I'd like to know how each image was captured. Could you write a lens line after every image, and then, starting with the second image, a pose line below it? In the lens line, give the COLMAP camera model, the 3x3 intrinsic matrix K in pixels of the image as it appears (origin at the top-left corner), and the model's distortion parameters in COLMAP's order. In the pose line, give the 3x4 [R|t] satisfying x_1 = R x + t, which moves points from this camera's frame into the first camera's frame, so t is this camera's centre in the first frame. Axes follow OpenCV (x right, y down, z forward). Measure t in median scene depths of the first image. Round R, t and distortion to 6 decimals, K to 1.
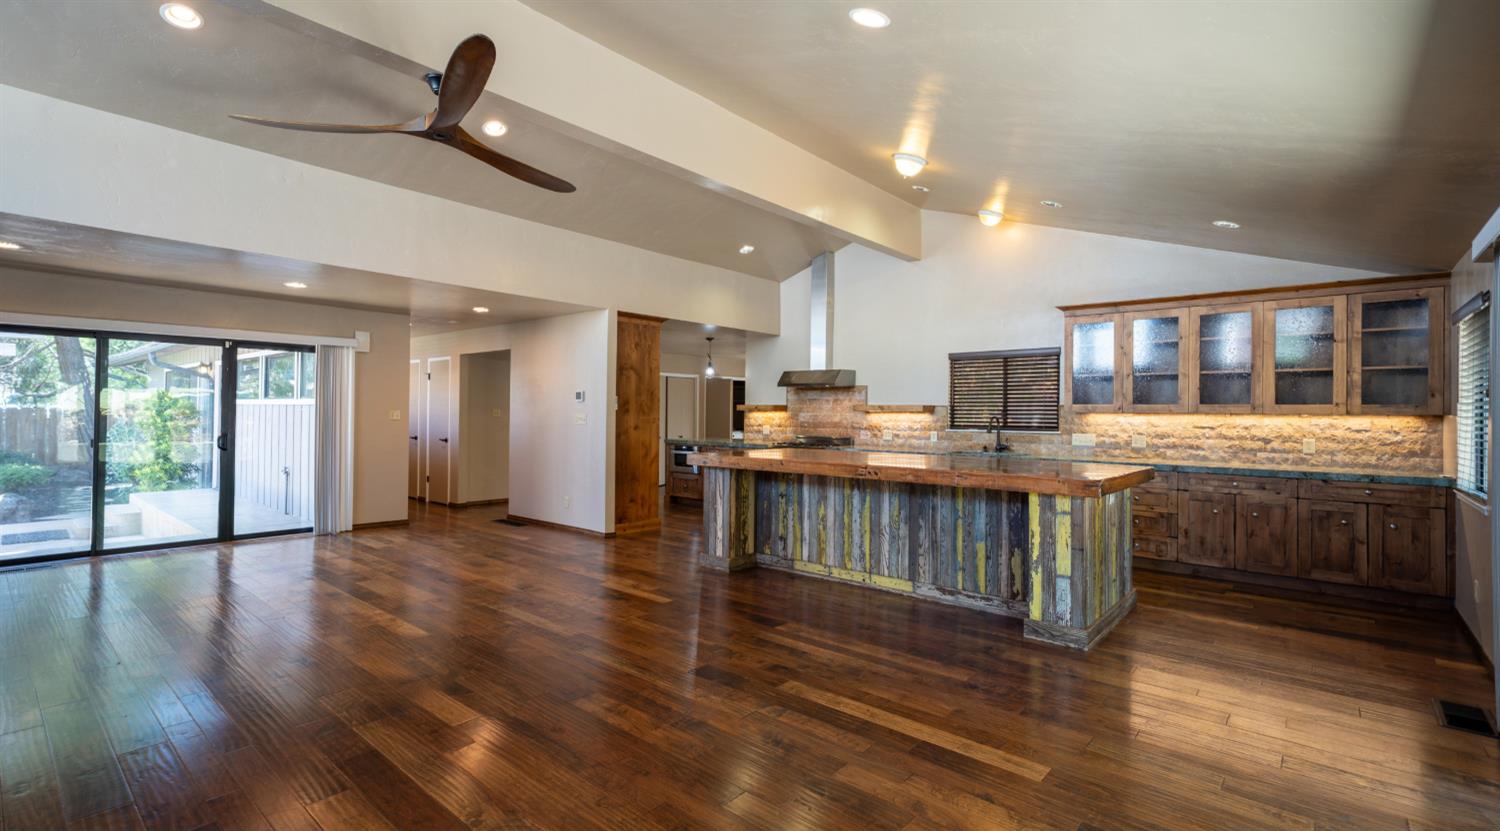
lens RADIAL K [[674.3, 0, 740.6], [0, 674.3, 410.1], [0, 0, 1]] dist [0.002423, -0.000089]
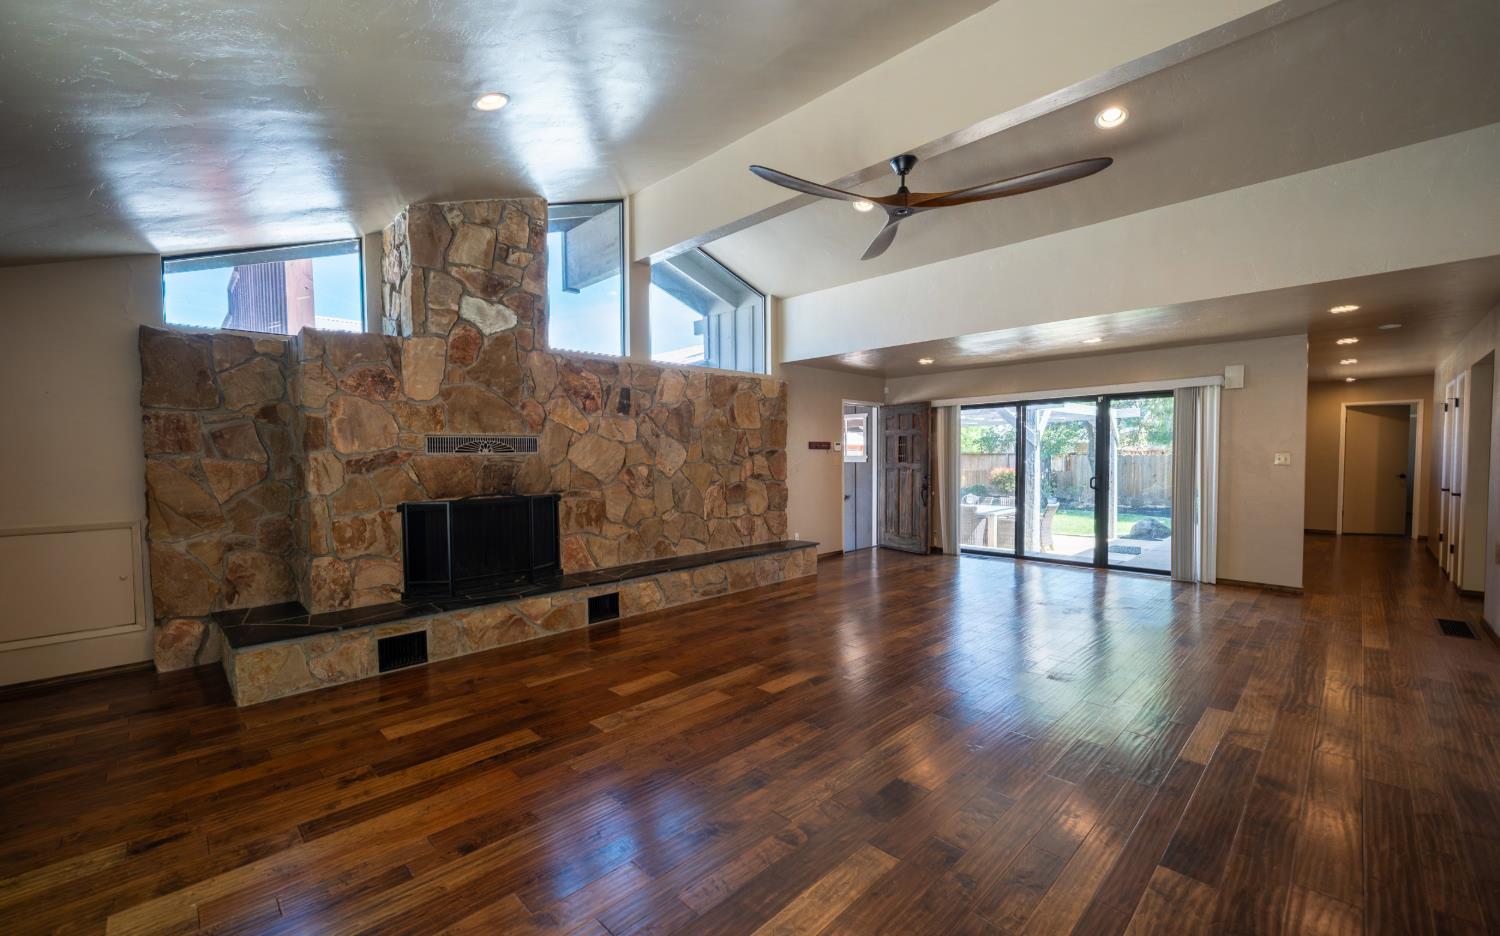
lens RADIAL K [[607.6, 0, 725.8], [0, 607.6, 479.0], [0, 0, 1]] dist [0.002960, 0.000087]
pose [[-0.087399, 0.028723, -0.995759, 0.321519], [0.013707, 0.999524, 0.027628, 0.002641], [0.996079, -0.011235, -0.087751, 0.420205]]
